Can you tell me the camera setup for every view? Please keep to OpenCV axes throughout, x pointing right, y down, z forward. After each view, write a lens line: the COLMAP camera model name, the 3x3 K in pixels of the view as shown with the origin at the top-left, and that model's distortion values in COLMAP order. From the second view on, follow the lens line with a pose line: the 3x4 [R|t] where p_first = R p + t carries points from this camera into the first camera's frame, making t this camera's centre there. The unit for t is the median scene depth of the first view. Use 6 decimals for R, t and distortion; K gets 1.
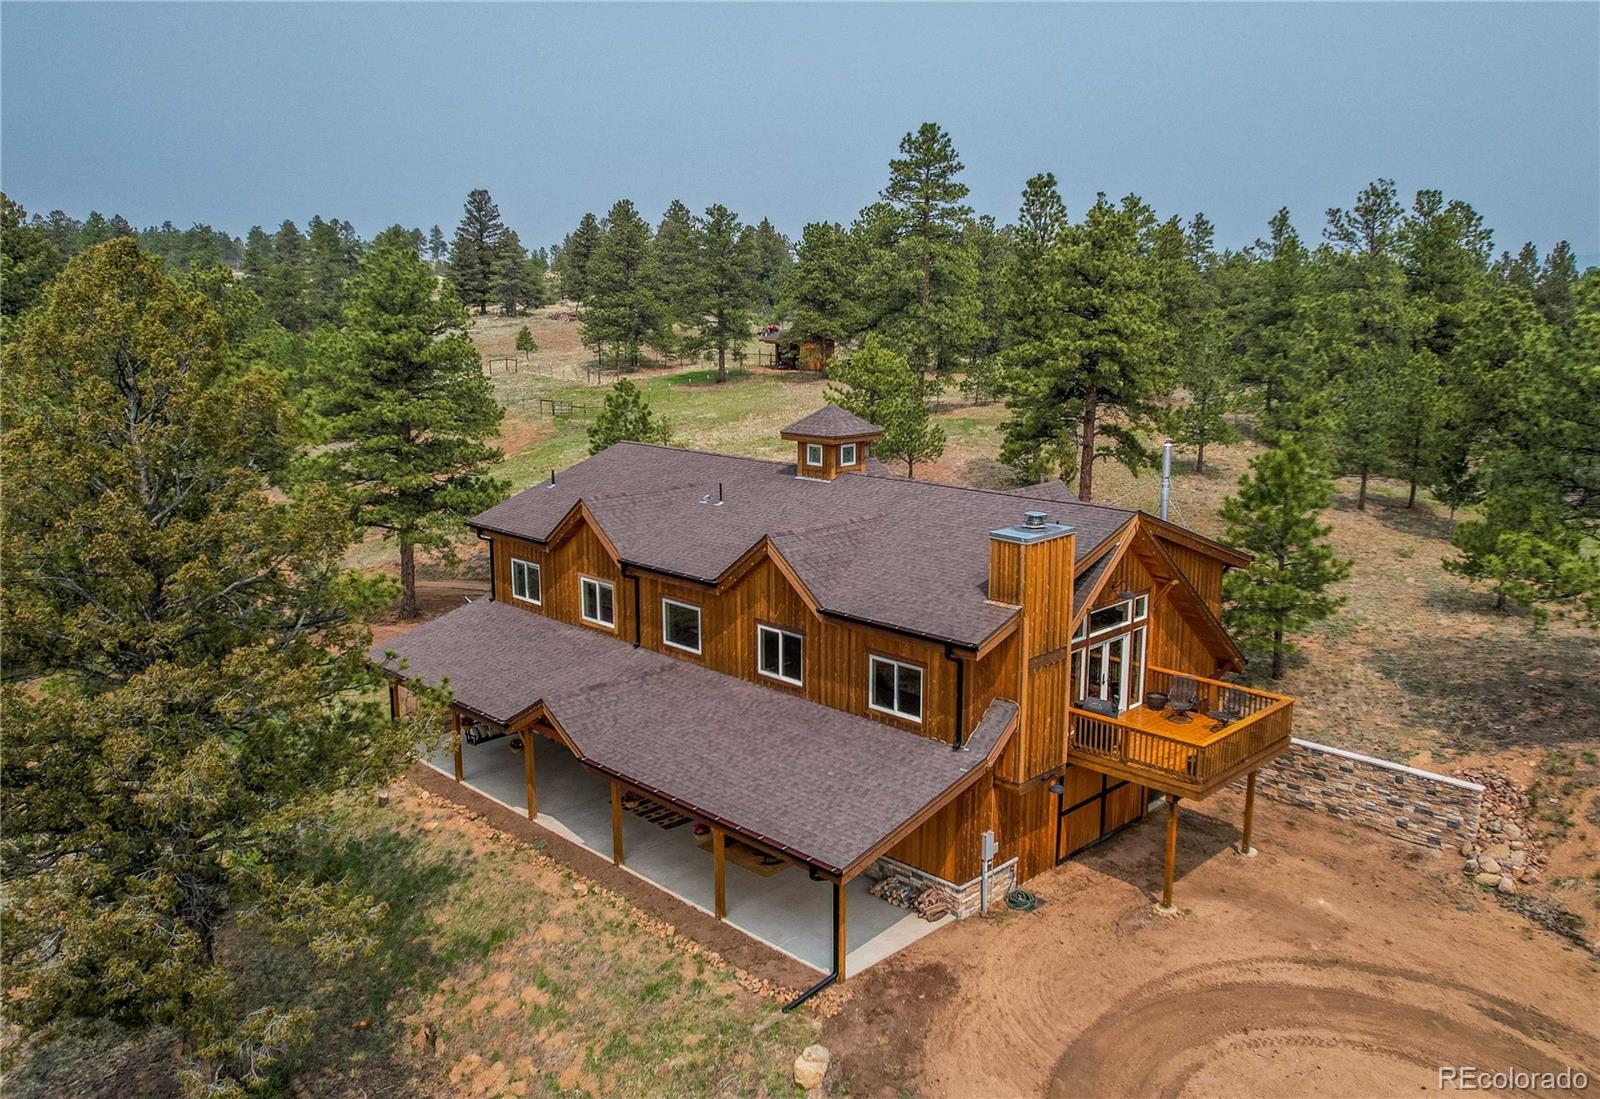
lens RADIAL K [[1297.3, 0, 800.0], [0, 1297.3, 549.5], [0, 0, 1]] dist [-0.057213, 0.045508]
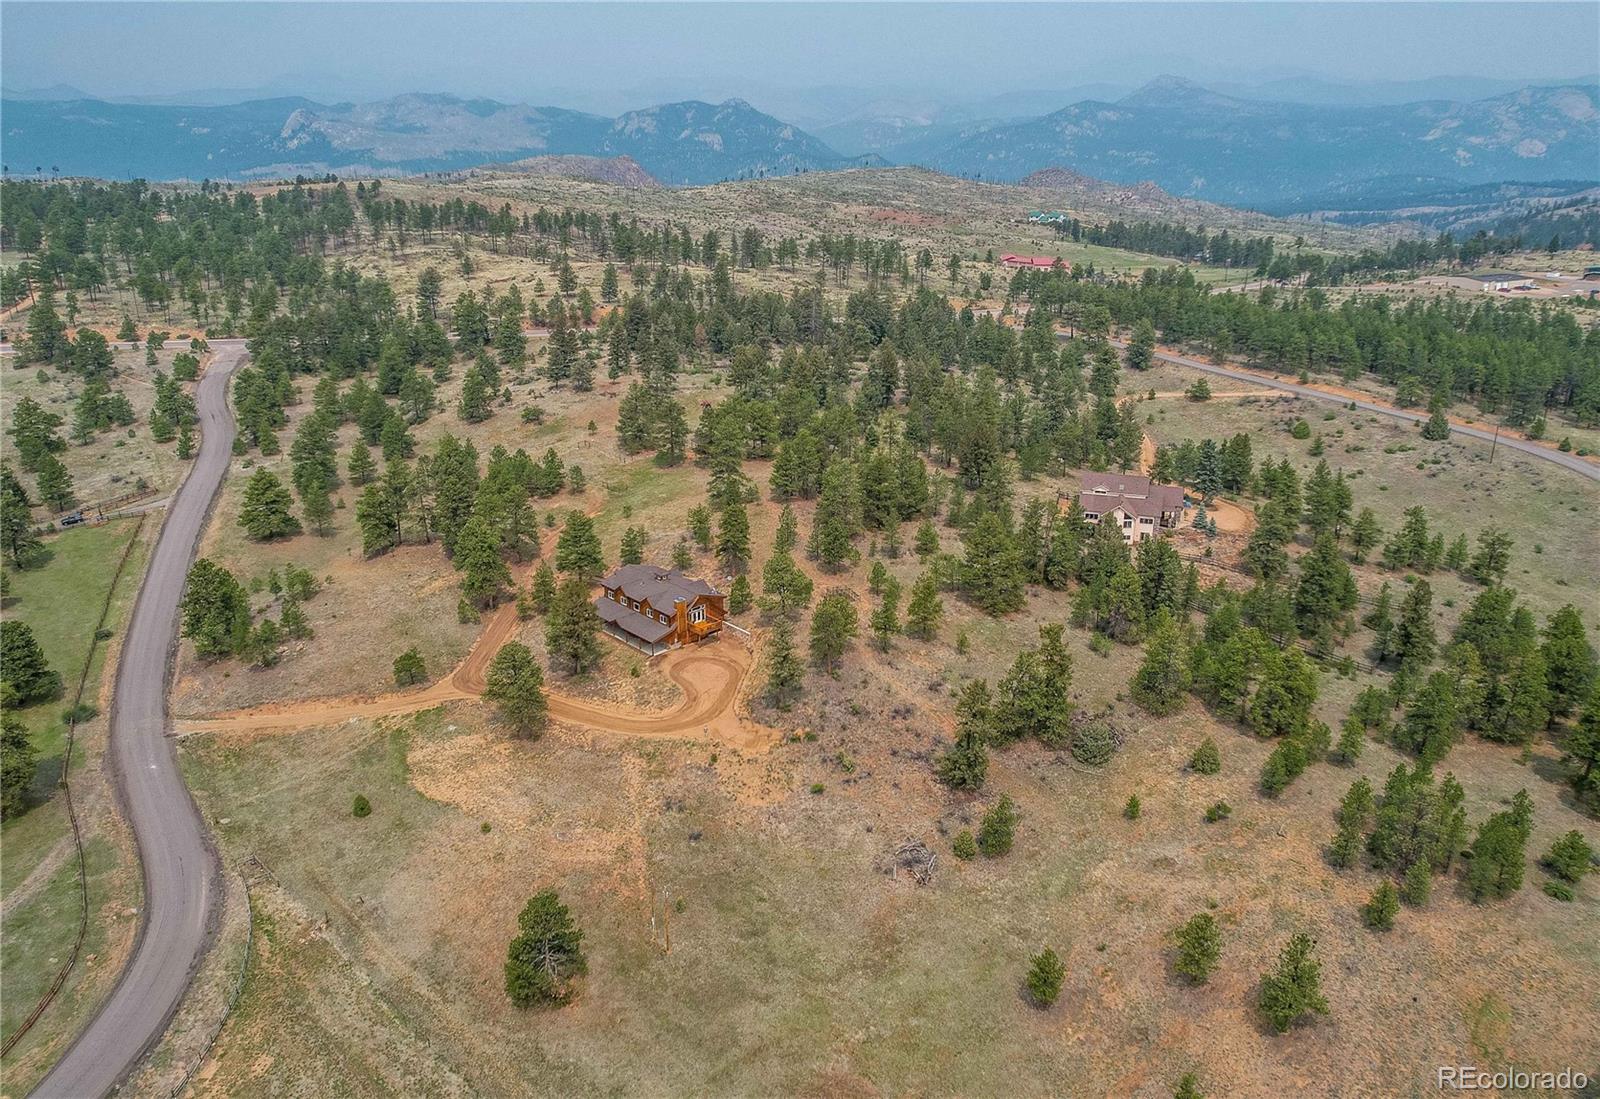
lens RADIAL K [[1297.3, 0, 800.0], [0, 1297.3, 549.5], [0, 0, 1]] dist [-0.057213, 0.045508]
pose [[0.999324, 0.006524, -0.036192, 0.967709], [-0.001217, 0.989469, 0.144743, -1.175696], [0.036755, -0.144601, 0.988807, -5.393167]]
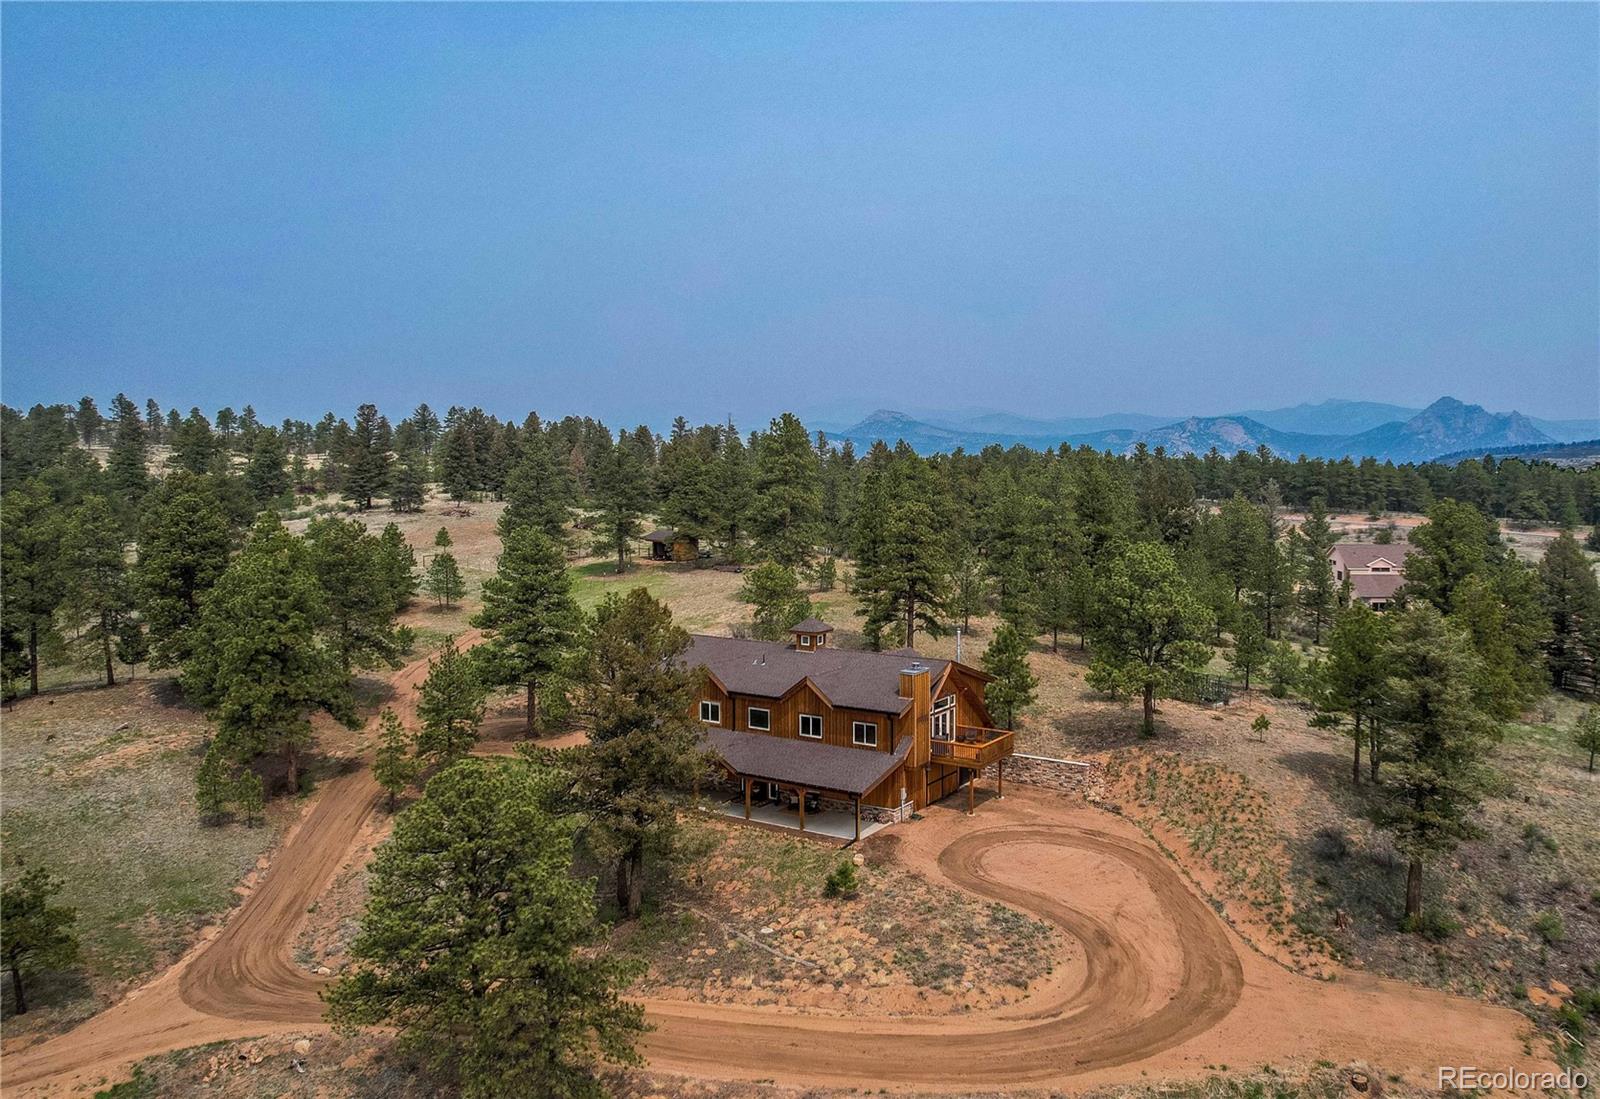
lens RADIAL K [[1258.5, 0, 853.0], [0, 1258.5, 550.5], [0, 0, 1]] dist [-0.052103, 0.062956]
pose [[0.975351, -0.020904, 0.219668, -0.417287], [0.046134, 0.992820, -0.110361, 0.017038], [-0.215784, 0.117774, 0.969312, -1.238754]]
